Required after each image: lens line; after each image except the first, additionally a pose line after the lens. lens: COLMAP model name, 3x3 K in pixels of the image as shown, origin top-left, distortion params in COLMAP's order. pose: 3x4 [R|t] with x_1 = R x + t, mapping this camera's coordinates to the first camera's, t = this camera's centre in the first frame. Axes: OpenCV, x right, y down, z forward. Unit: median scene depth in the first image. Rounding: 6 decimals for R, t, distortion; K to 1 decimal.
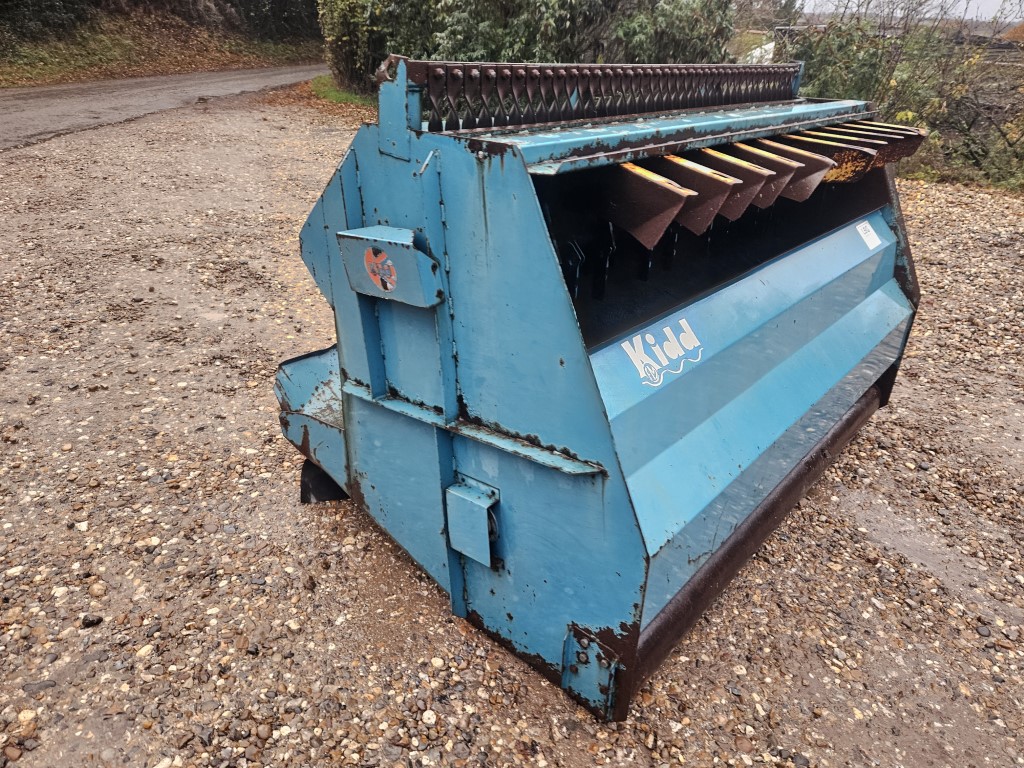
lens RADIAL K [[689.6, 0, 520.4], [0, 689.6, 385.9], [0, 0, 1]] dist [0.049381, -0.036343]
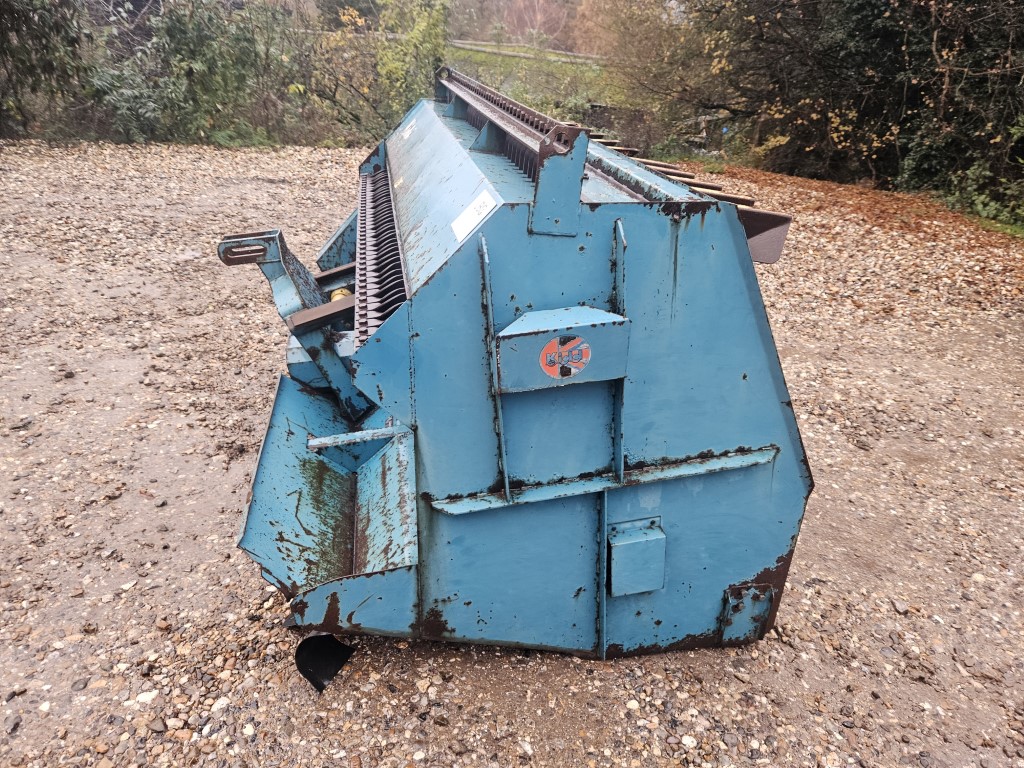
lens RADIAL K [[693.5, 0, 514.5], [0, 693.5, 393.5], [0, 0, 1]] dist [0.063507, -0.071687]
pose [[0.627289, -0.365833, 0.687514, -0.878617], [0.328767, 0.924675, 0.192061, -0.317660], [-0.705989, 0.105555, 0.700313, 0.407931]]
